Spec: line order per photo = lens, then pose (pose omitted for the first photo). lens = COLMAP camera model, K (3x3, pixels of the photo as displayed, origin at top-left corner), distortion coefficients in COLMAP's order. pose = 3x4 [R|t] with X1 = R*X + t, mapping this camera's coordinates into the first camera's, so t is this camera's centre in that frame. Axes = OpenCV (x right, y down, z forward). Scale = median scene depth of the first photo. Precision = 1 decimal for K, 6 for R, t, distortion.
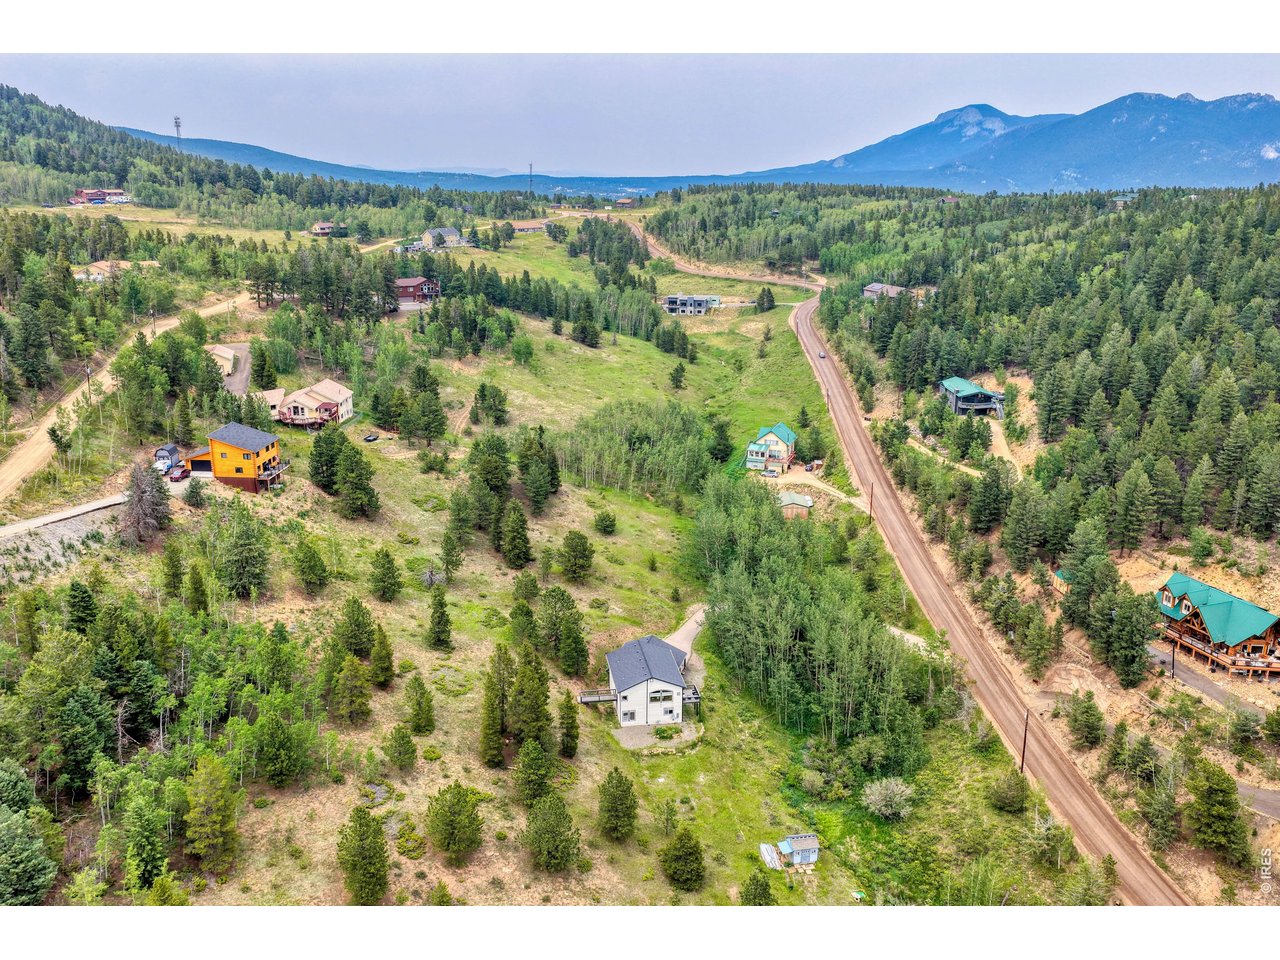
lens RADIAL K [[1064.5, 0, 640.0], [0, 1064.5, 480.0], [0, 0, 1]] dist [-0.010752, 0.036056]
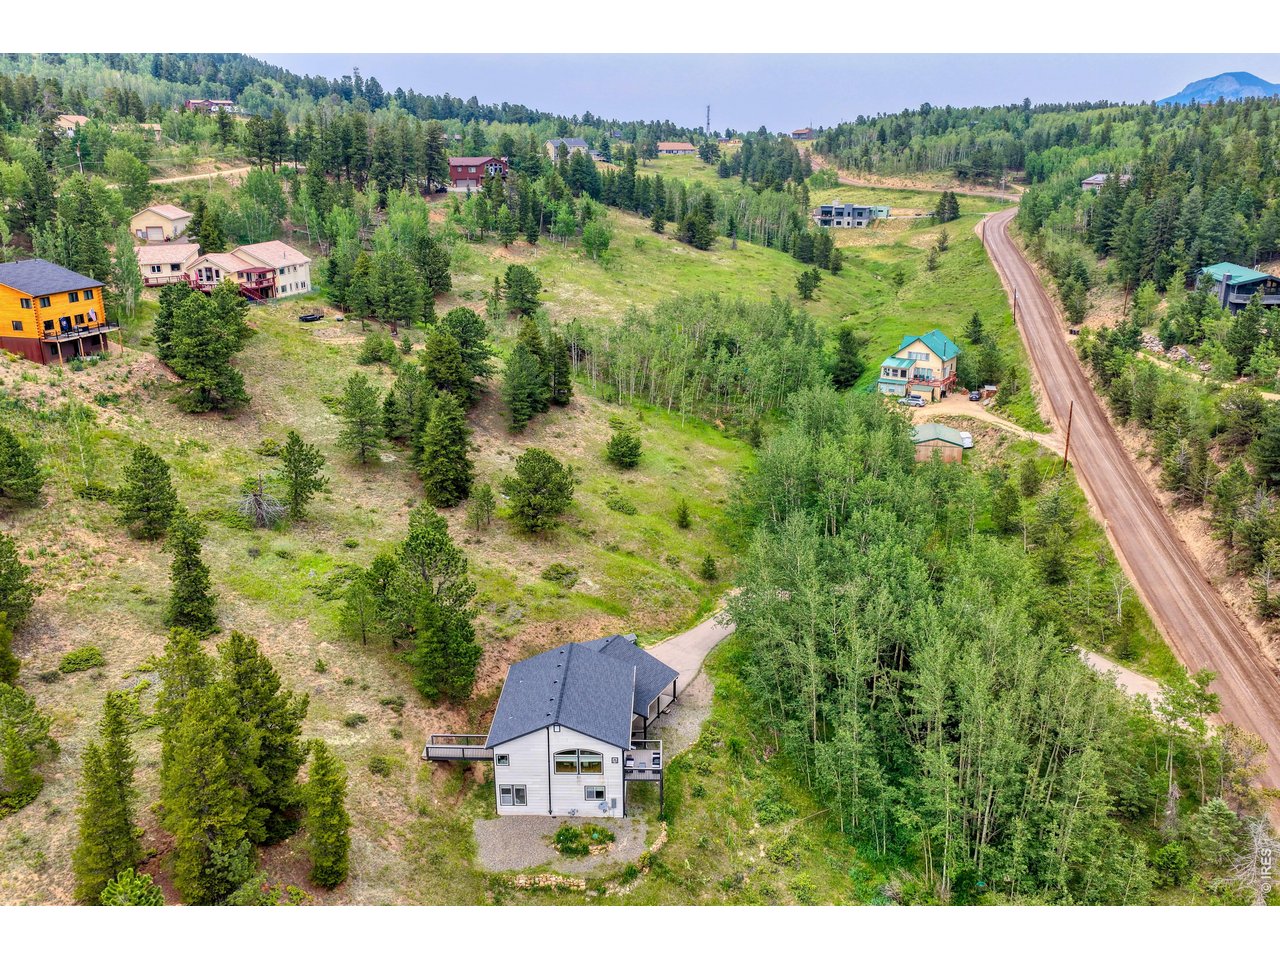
lens RADIAL K [[1064.5, 0, 640.0], [0, 1064.5, 480.0], [0, 0, 1]] dist [-0.010752, 0.036056]
pose [[0.982077, 0.049822, -0.181773, 0.084329], [-0.047411, 0.998721, 0.017591, 0.041954], [0.182417, -0.008657, 0.983183, 0.343393]]
